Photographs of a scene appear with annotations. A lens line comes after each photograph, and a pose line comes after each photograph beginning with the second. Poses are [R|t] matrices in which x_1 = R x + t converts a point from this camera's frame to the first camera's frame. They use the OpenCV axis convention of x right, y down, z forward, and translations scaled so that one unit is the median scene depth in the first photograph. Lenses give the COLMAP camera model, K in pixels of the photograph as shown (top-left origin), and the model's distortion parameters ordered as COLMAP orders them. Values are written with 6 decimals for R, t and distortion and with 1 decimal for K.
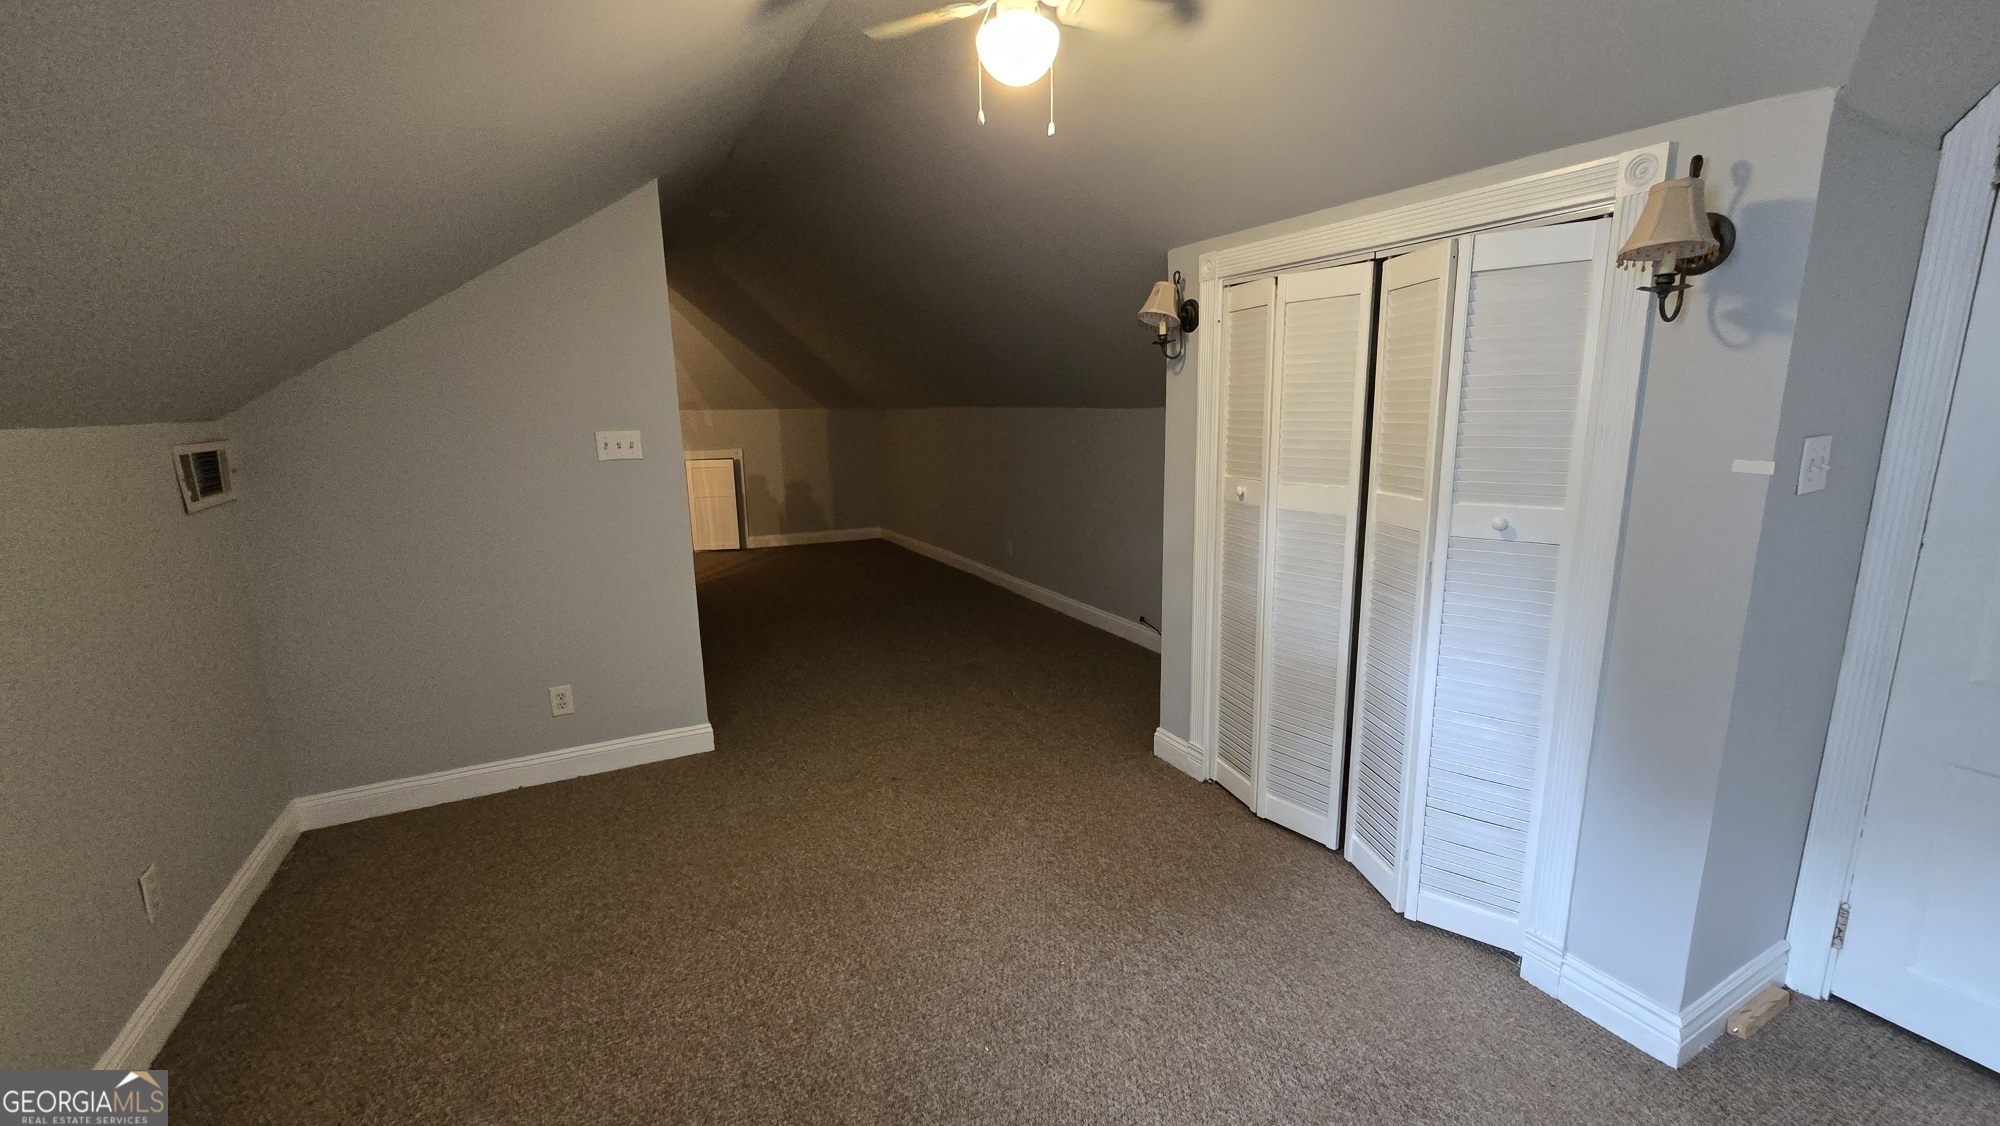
lens RADIAL K [[818.0, 0, 1000.0], [0, 818.0, 563.0], [0, 0, 1]] dist [-0.003410, -0.000252]
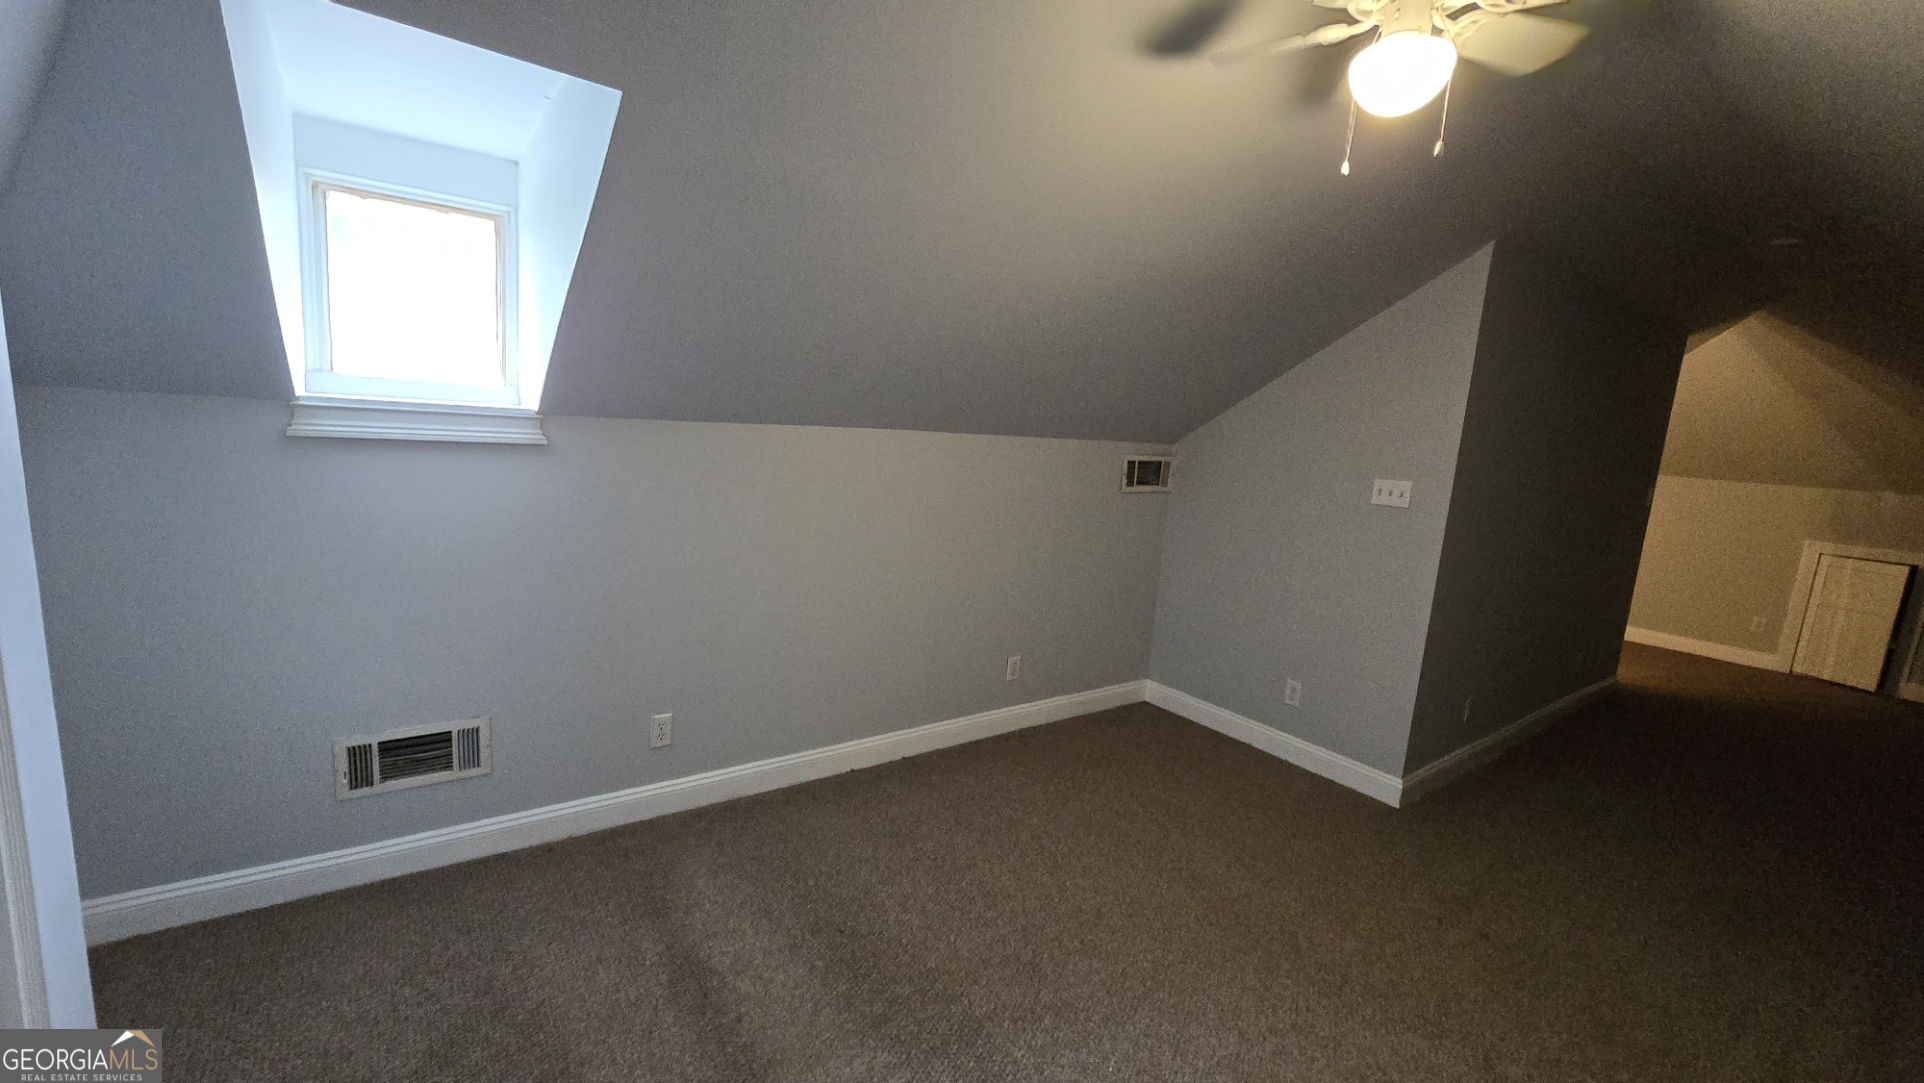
lens RADIAL K [[766.8, 0, 962.0], [0, 766.8, 541.5], [0, 0, 1]] dist [0.001691, 0.000237]
pose [[0.161809, 0.185371, -0.969255, 0.445937], [-0.260617, 0.955354, 0.139205, -0.076464], [0.951786, 0.230080, 0.202896, 0.268466]]
